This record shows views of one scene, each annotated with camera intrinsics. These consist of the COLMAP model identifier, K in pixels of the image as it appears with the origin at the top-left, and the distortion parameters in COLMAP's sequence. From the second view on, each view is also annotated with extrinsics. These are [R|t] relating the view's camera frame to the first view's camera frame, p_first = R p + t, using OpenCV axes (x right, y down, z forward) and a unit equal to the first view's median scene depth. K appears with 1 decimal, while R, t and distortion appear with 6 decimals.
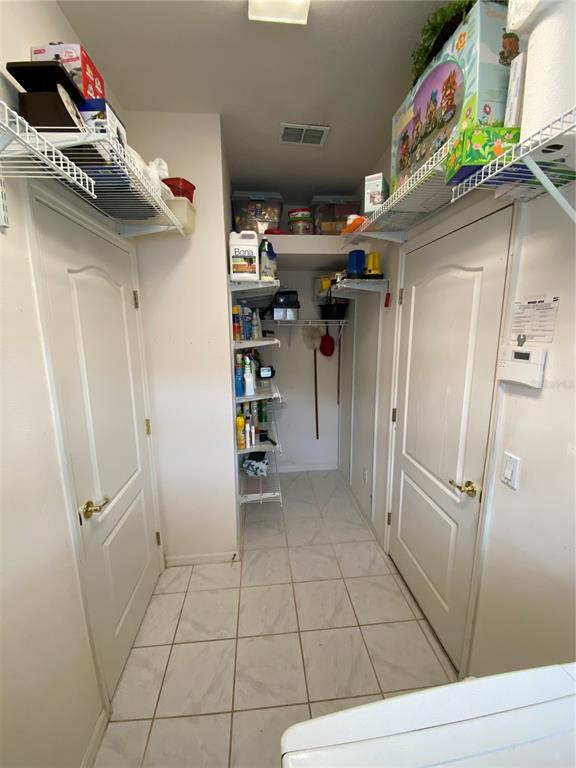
lens RADIAL K [[310.6, 0, 286.0], [0, 310.6, 382.2], [0, 0, 1]] dist [0.003489, -0.012598]
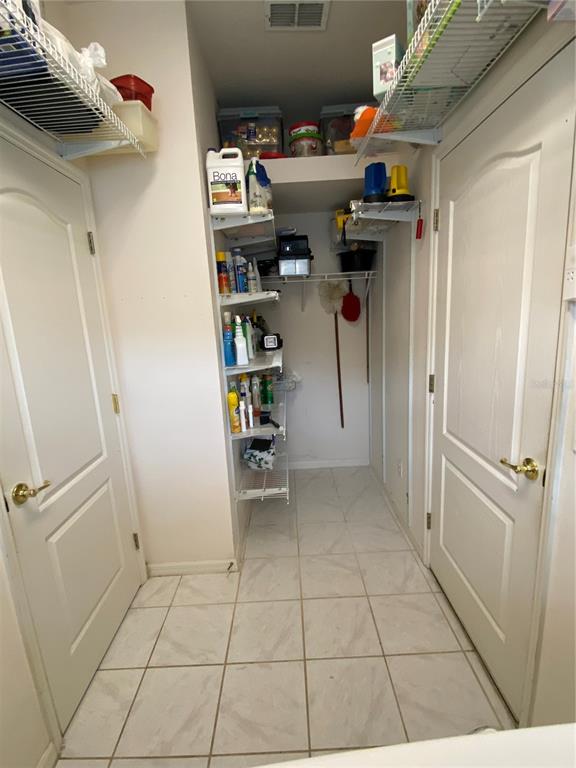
lens RADIAL K [[369.6, 0, 287.0], [0, 369.6, 384.1], [0, 0, 1]] dist [-0.005951, -0.006916]
pose [[0.995088, -0.026012, -0.095514, 0.098694], [0.028414, 0.999311, 0.023873, 0.087693], [0.094827, -0.026469, 0.995142, 0.093344]]
